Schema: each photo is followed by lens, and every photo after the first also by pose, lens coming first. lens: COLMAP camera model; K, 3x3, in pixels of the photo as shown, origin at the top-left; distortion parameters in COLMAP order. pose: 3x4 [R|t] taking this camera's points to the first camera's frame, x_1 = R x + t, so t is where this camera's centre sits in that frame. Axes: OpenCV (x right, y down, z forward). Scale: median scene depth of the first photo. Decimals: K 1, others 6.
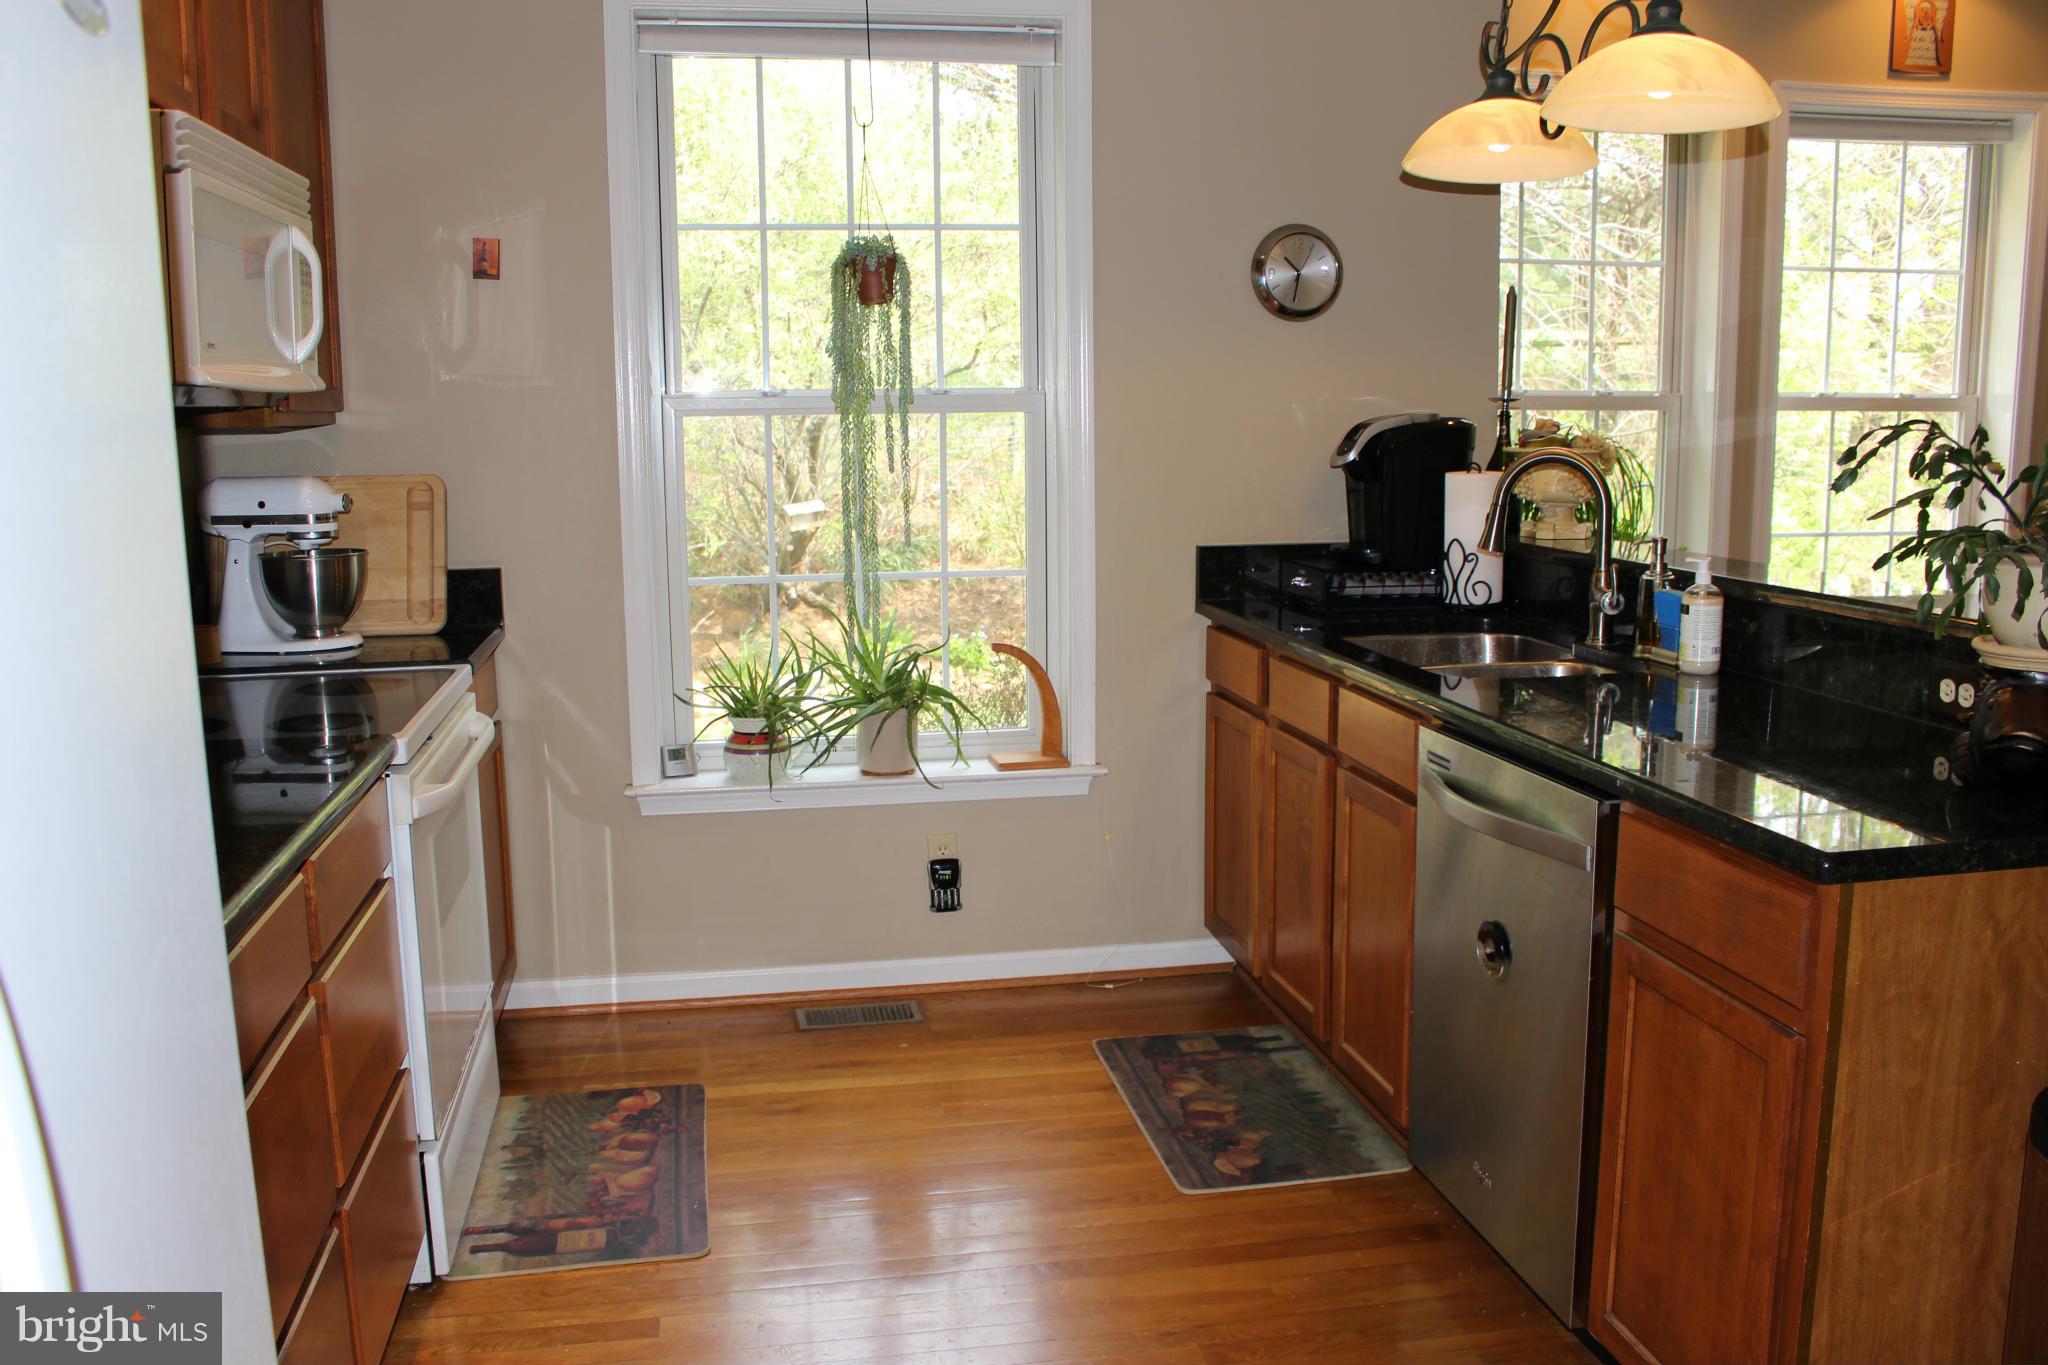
lens RADIAL K [[1712.6, 0, 1012.9], [0, 1712.6, 686.1], [0, 0, 1]] dist [-0.148774, 0.121079]
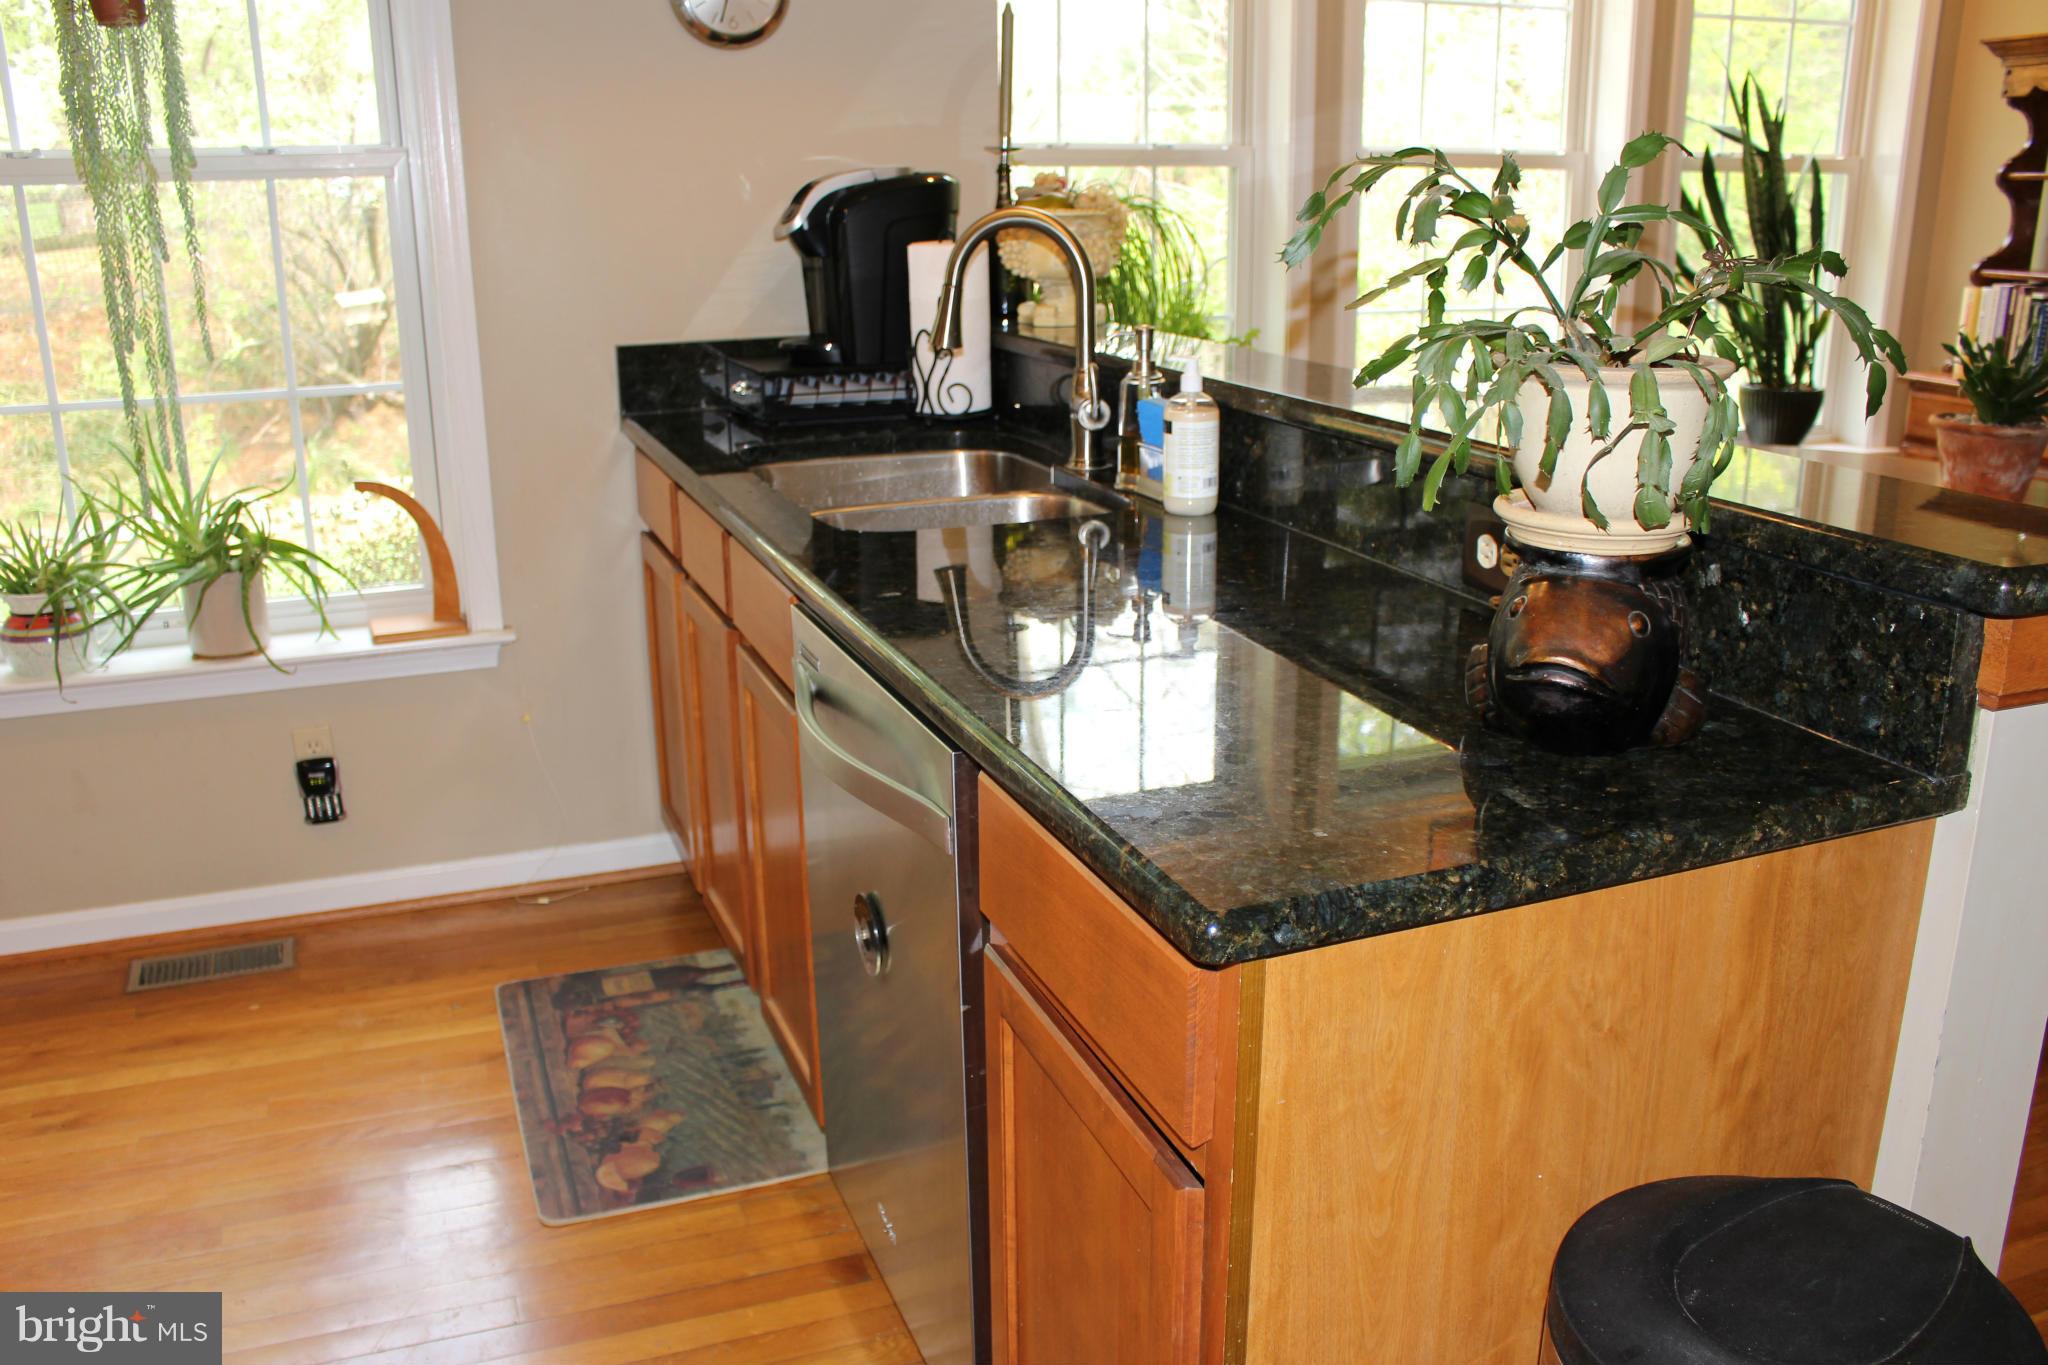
lens RADIAL K [[1712.6, 0, 1005.1], [0, 1712.6, 681.4], [0, 0, 1]] dist [-0.148774, 0.121079]
pose [[0.982907, -0.051873, 0.176645, 0.156751], [0.029306, 0.991335, 0.128044, -0.026708], [-0.181756, -0.120678, 0.975911, 0.220668]]
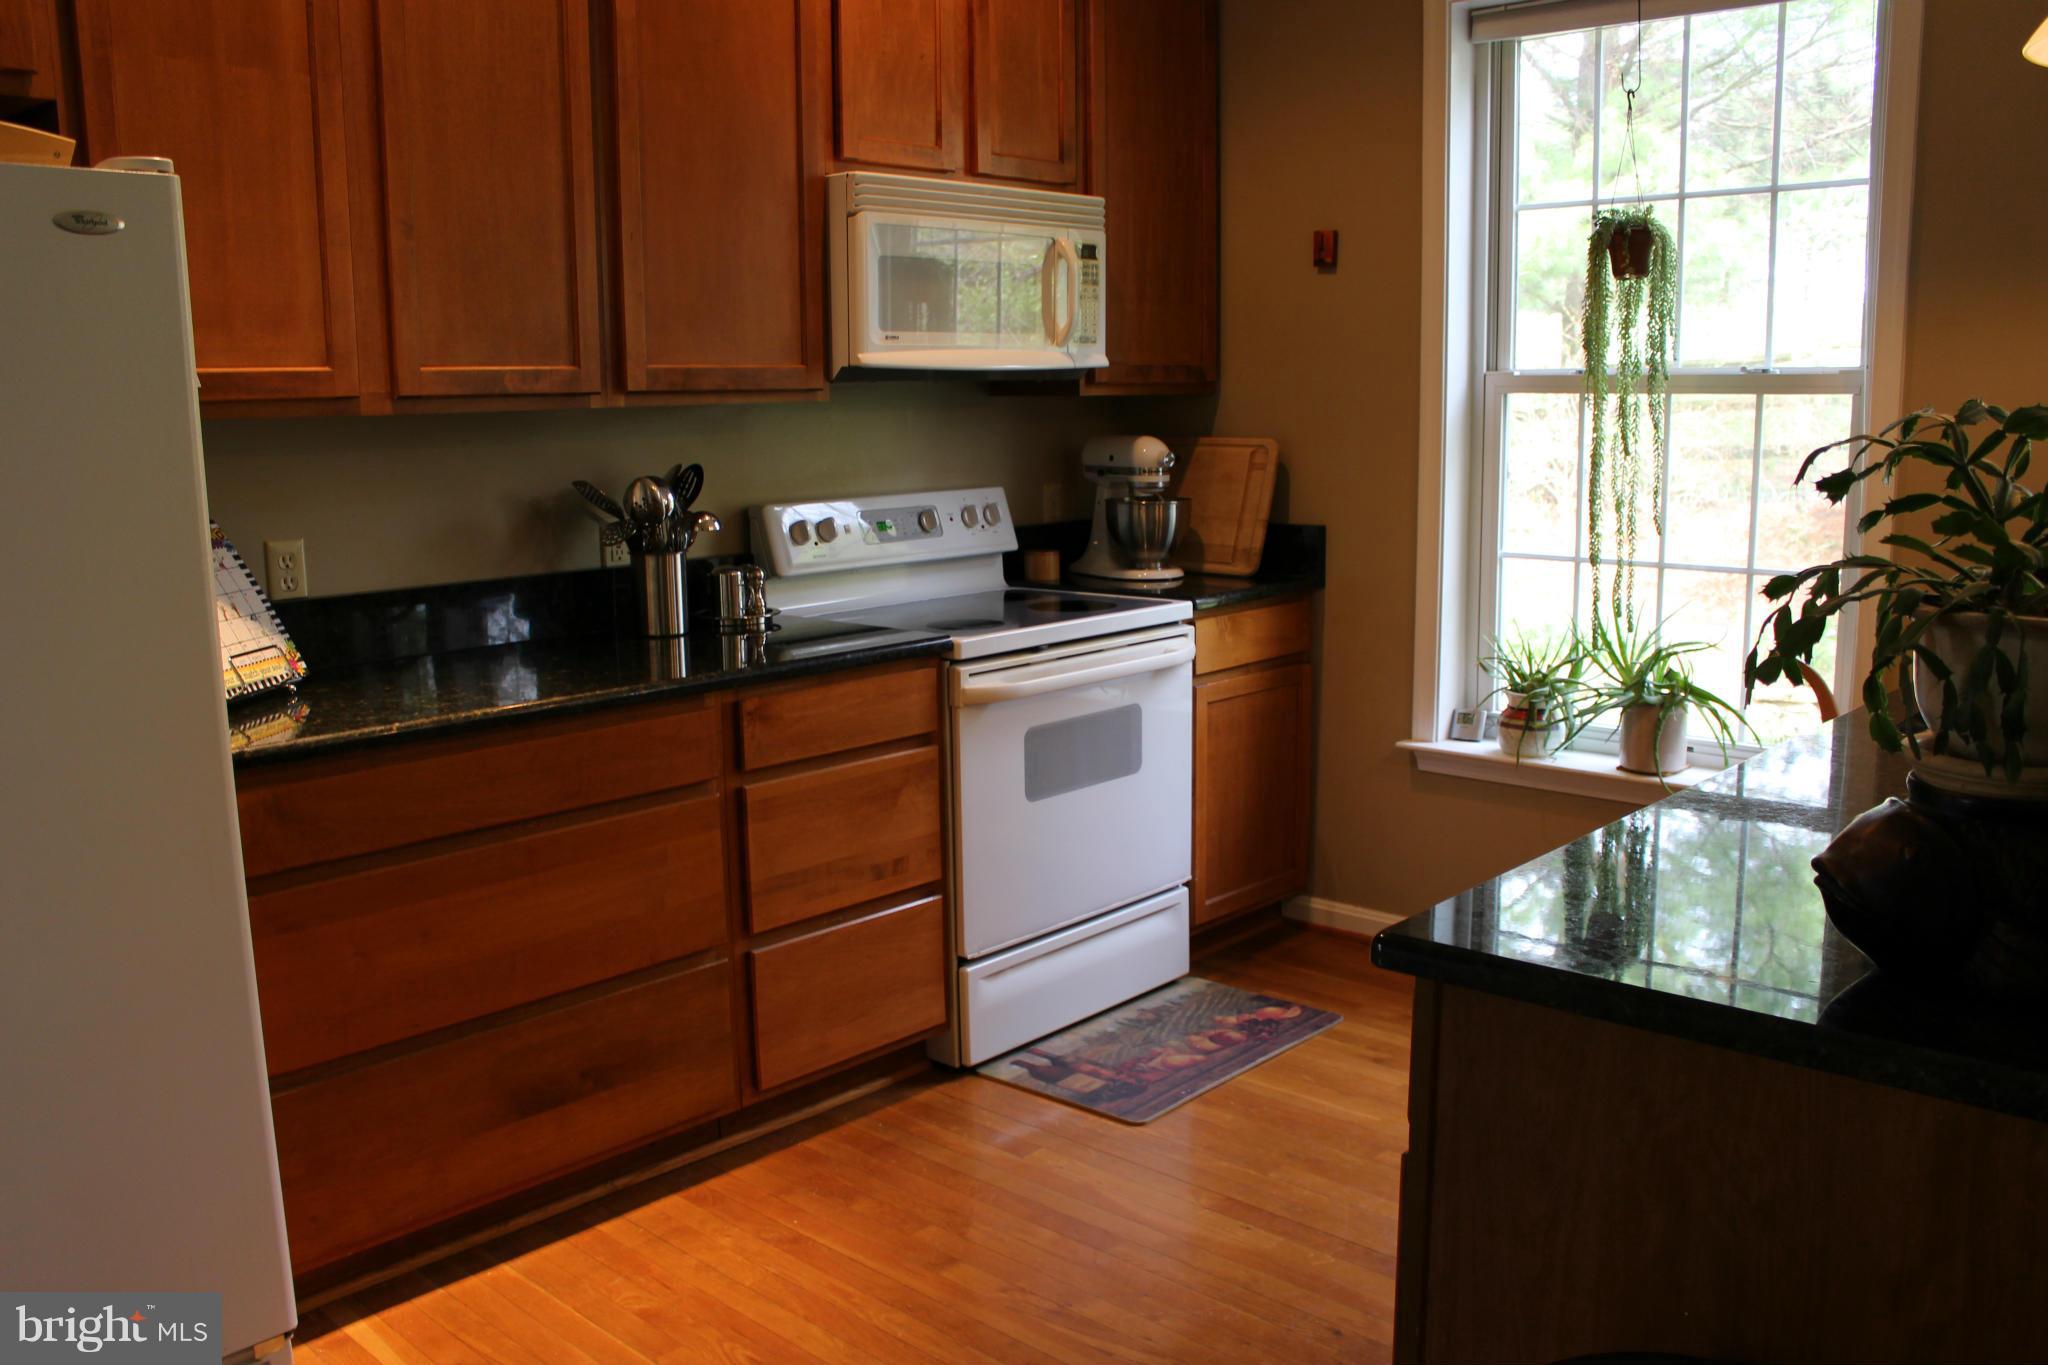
lens RADIAL K [[1712.6, 0, 1026.6], [0, 1712.6, 676.0], [0, 0, 1]] dist [-0.148774, 0.121079]
pose [[0.606409, 0.131322, -0.784234, 0.502443], [-0.123574, 0.989849, 0.070199, -0.028303], [0.785492, 0.054342, 0.616482, 0.167995]]
